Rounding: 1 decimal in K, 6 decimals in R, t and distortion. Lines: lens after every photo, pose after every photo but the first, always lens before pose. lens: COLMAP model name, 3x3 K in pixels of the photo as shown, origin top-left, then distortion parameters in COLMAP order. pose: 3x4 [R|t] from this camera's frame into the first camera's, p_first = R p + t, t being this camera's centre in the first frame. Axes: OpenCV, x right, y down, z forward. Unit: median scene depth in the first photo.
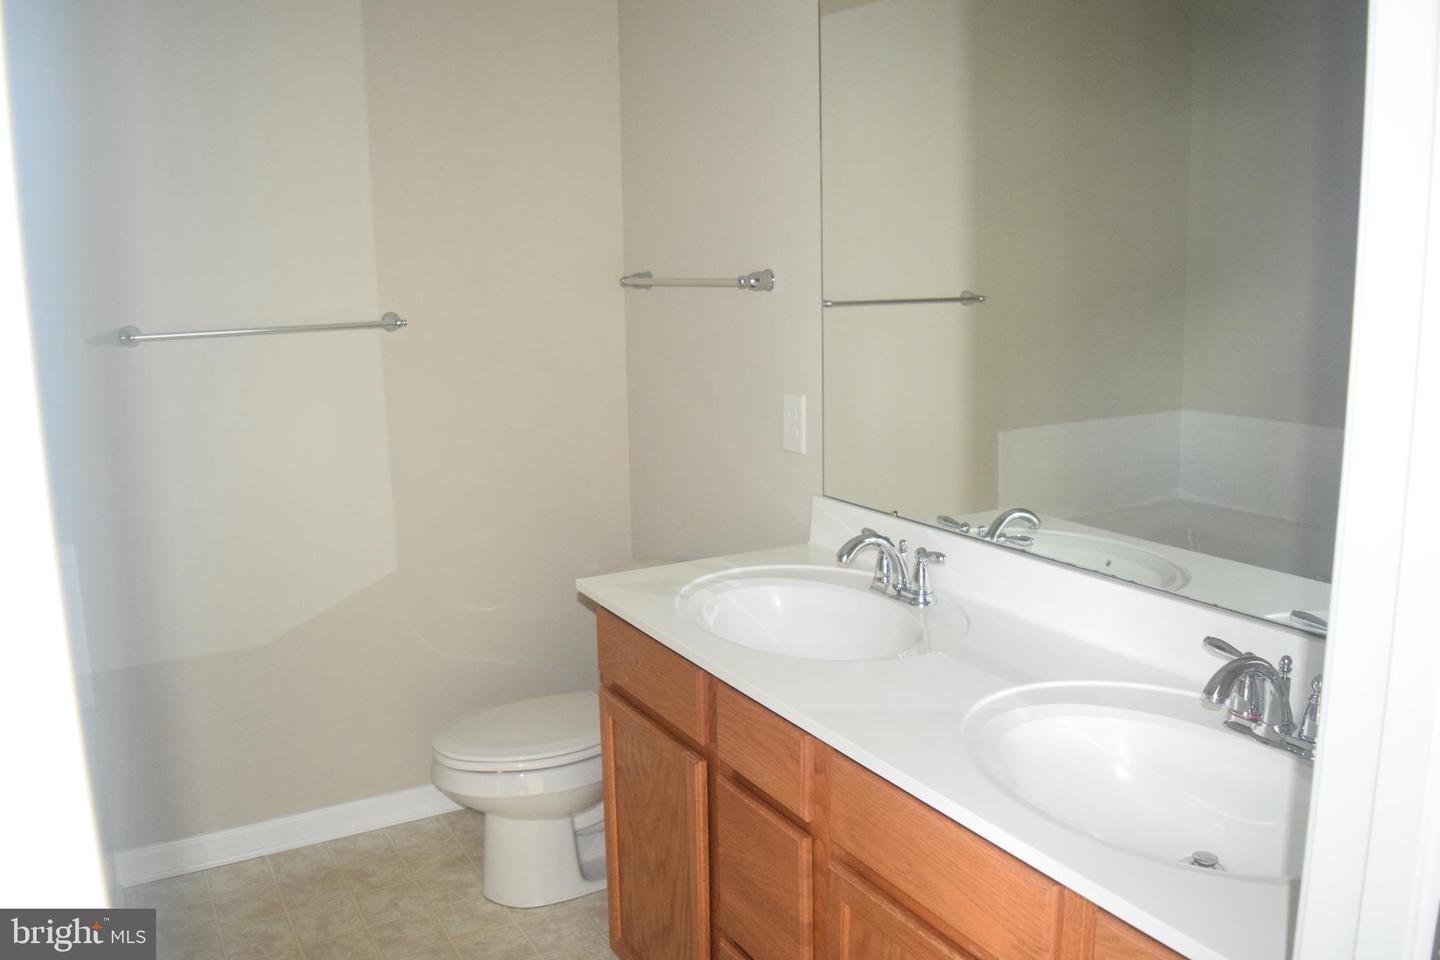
lens RADIAL K [[1126.9, 0, 720.1], [0, 1126.9, 482.9], [0, 0, 1]] dist [-0.096114, 0.022935]
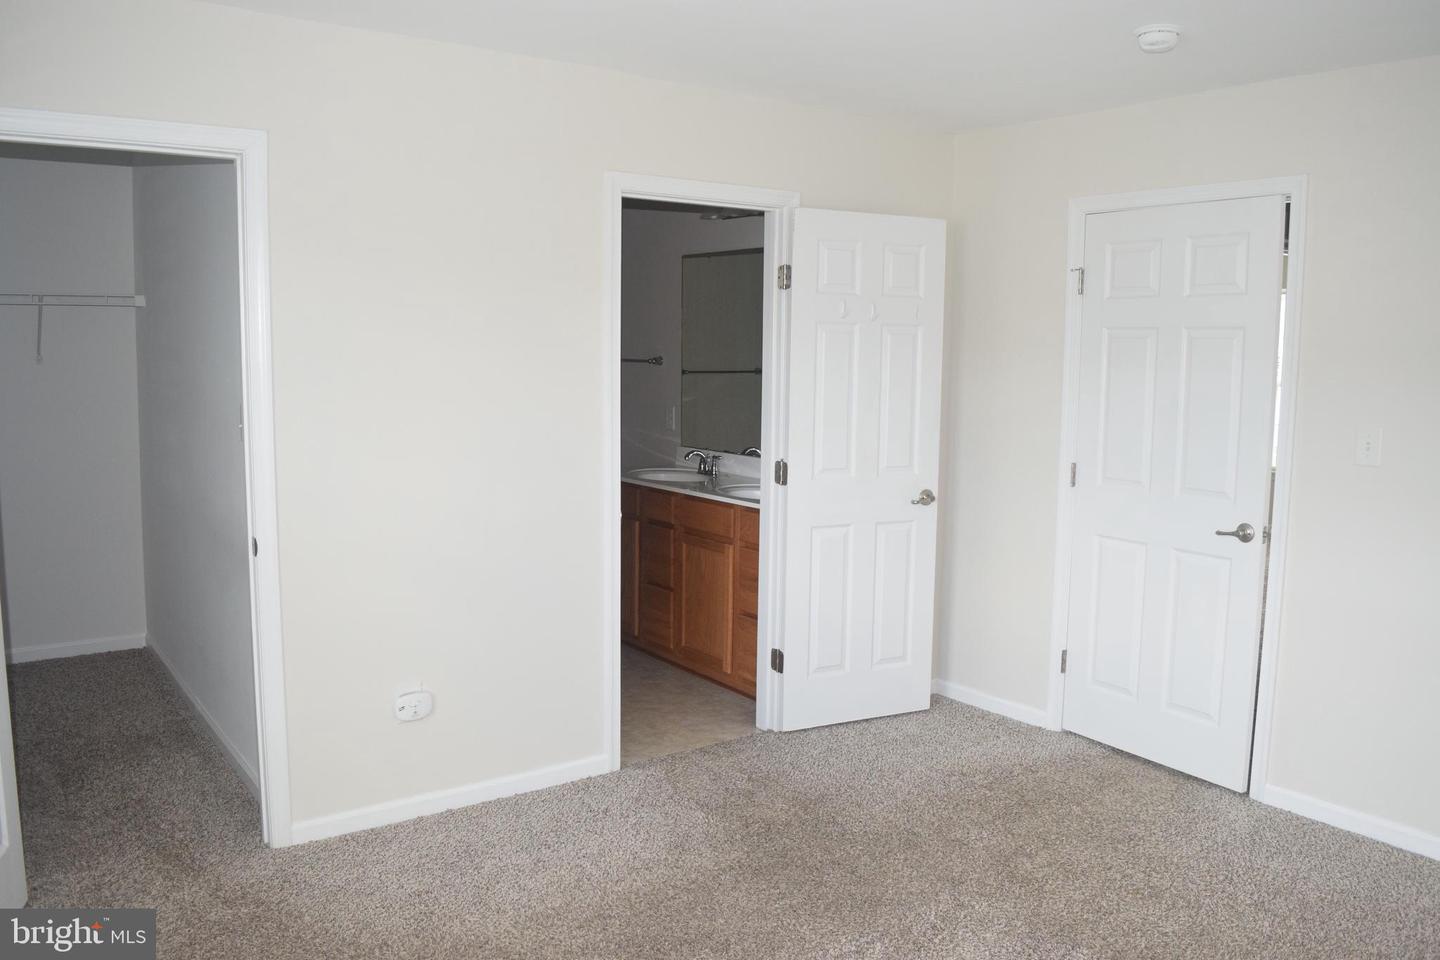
lens RADIAL K [[1126.9, 0, 720.7], [0, 1126.9, 482.2], [0, 0, 1]] dist [-0.096114, 0.022935]
pose [[0.991538, 0.031466, 0.125948, -0.127711], [-0.023748, 0.997774, -0.062317, 0.233864], [-0.127629, 0.058798, 0.990078, -1.434180]]
